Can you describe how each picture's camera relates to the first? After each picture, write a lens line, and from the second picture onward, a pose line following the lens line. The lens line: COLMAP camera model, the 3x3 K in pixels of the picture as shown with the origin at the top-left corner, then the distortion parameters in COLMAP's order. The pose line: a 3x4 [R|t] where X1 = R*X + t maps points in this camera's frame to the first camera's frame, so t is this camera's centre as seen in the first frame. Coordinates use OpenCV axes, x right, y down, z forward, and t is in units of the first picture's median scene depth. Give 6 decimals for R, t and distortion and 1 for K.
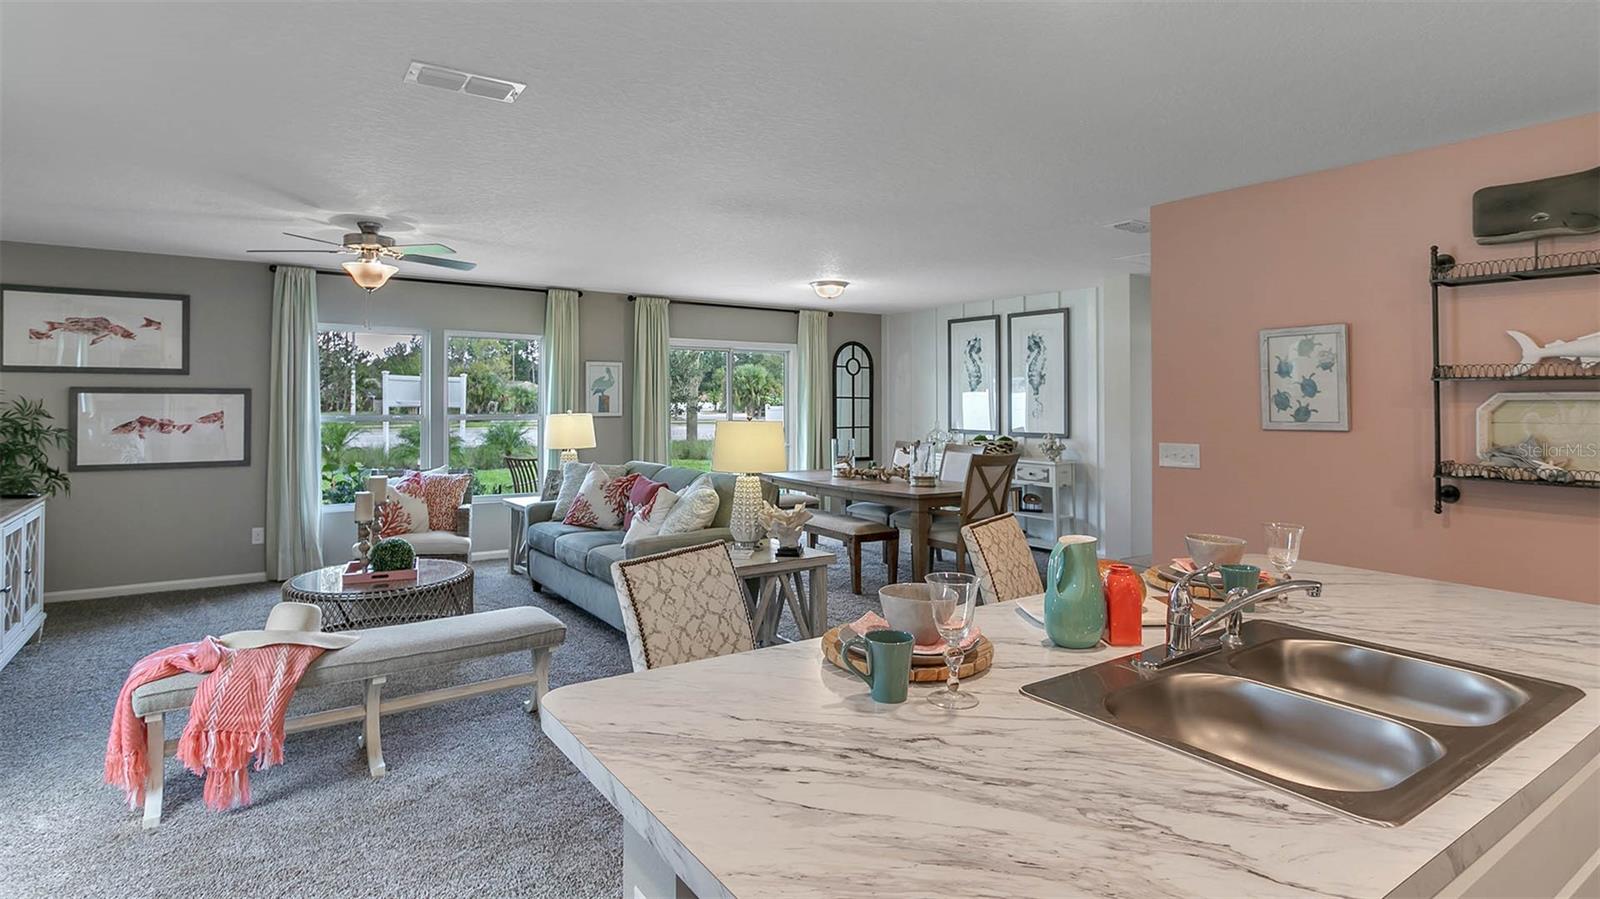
lens RADIAL K [[826.4, 0, 800.3], [0, 826.4, 400.2], [0, 0, 1]] dist [-0.002010, -0.000140]
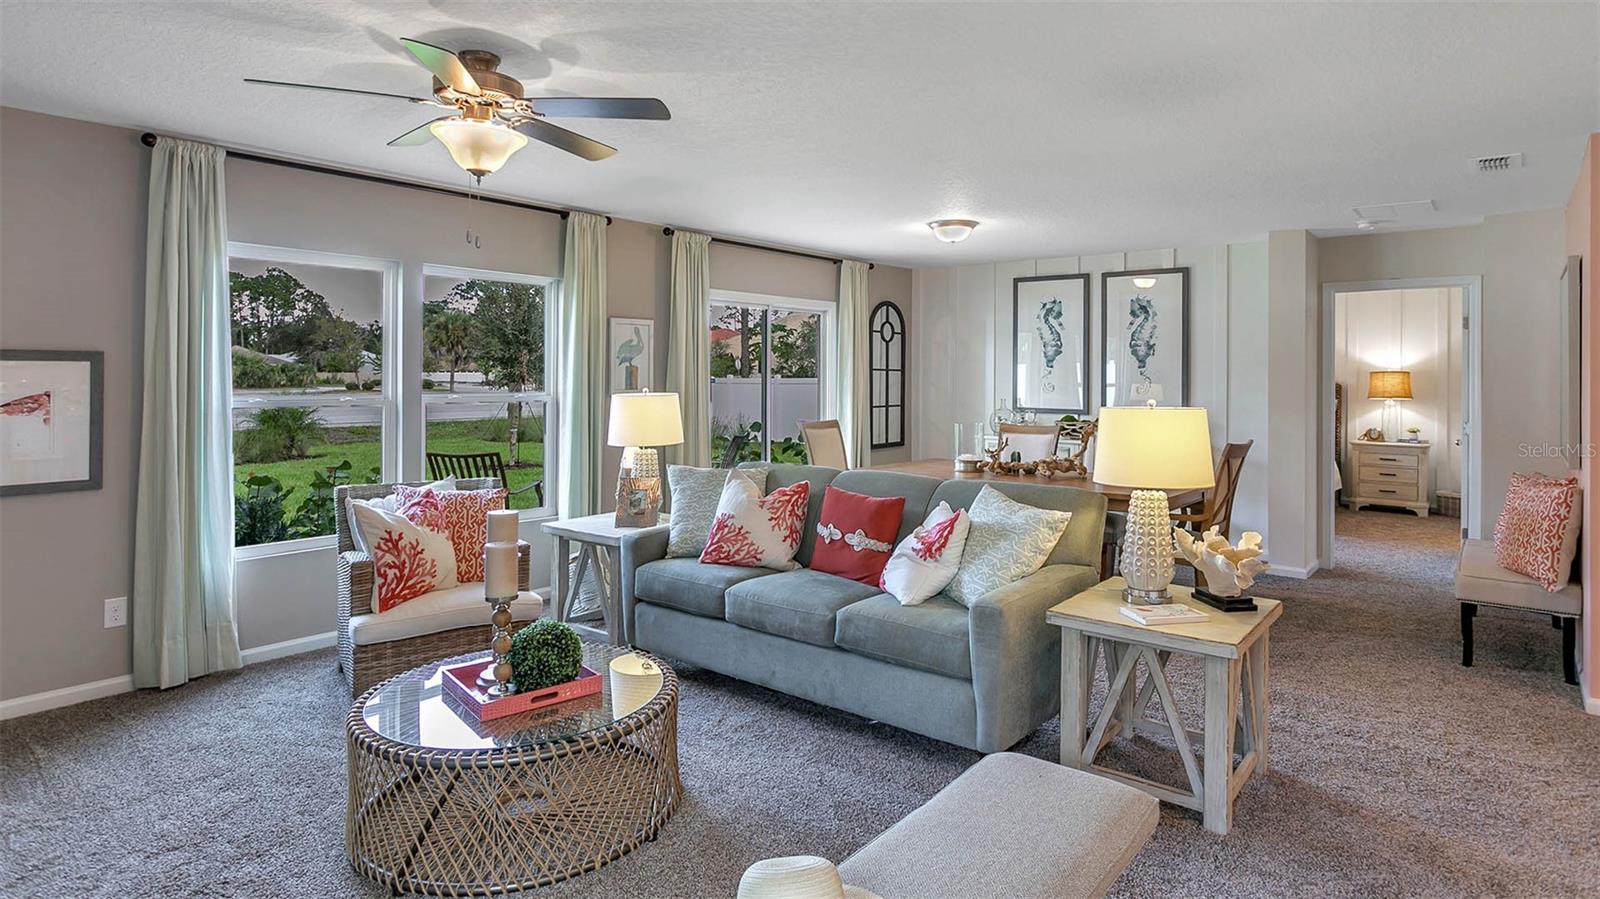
lens RADIAL K [[857.1, 0, 799.6], [0, 857.1, 373.9], [0, 0, 1]] dist [0.002200, 0.000339]
pose [[0.956888, 0.002611, 0.290444, -0.325860], [-0.003920, 0.999985, 0.003926, -0.002366], [-0.290429, -0.004896, 0.956884, 0.260020]]
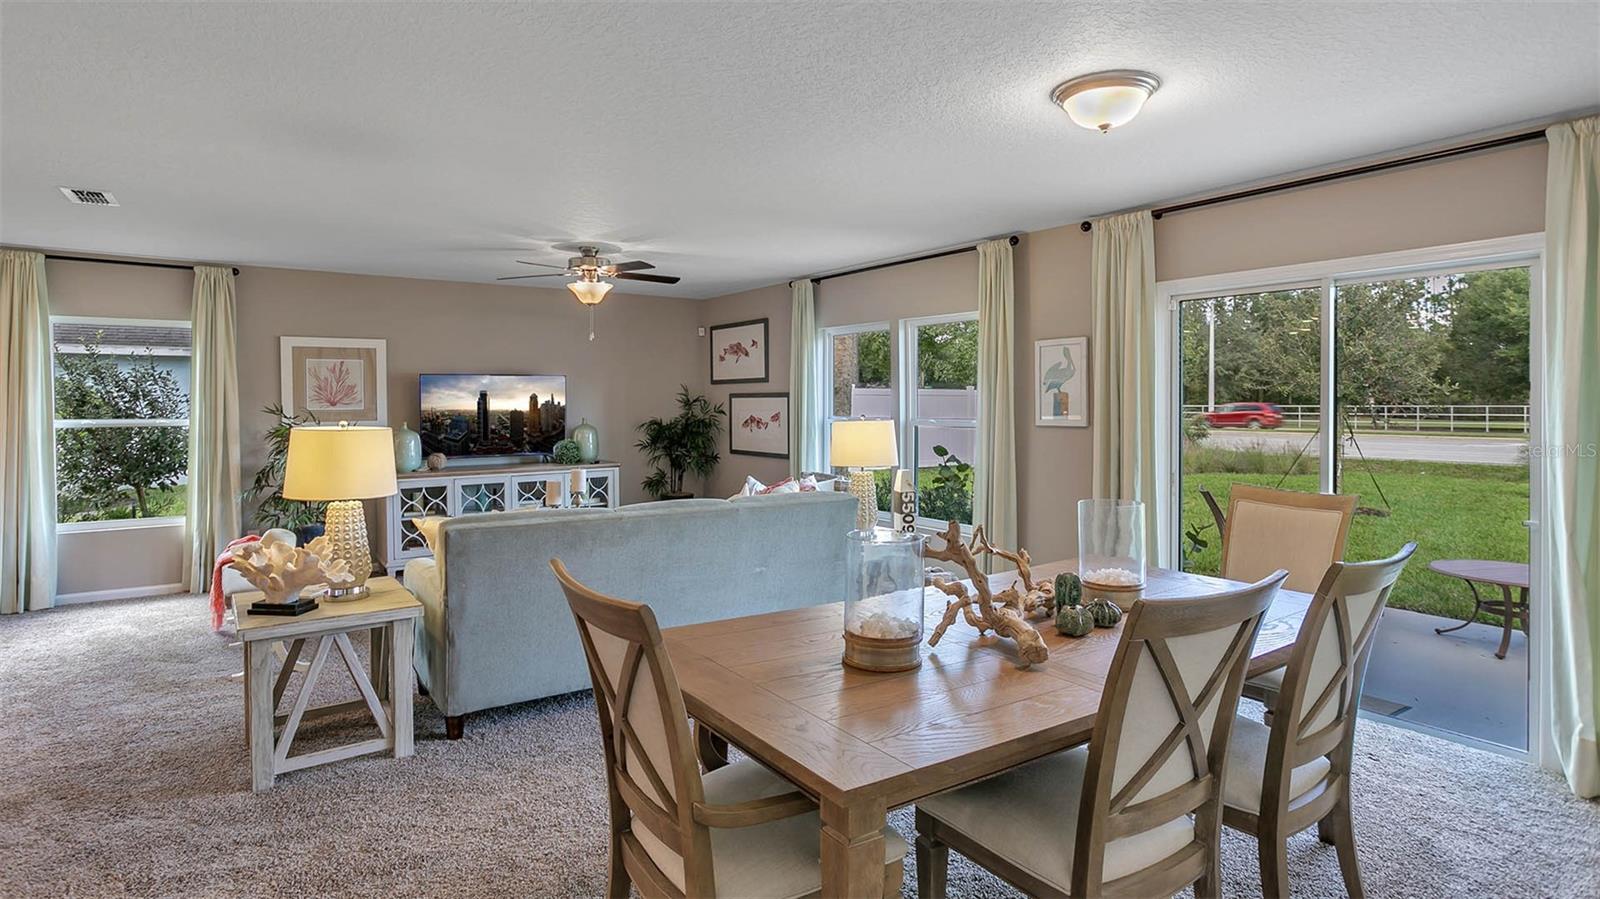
lens RADIAL K [[826.4, 0, 800.3], [0, 826.4, 400.2], [0, 0, 1]] dist [-0.002010, -0.000140]
pose [[0.022635, -0.004245, -0.999735, 0.399391], [0.006832, 0.999968, -0.004091, 0.001317], [0.999720, -0.006738, 0.022663, 0.818246]]
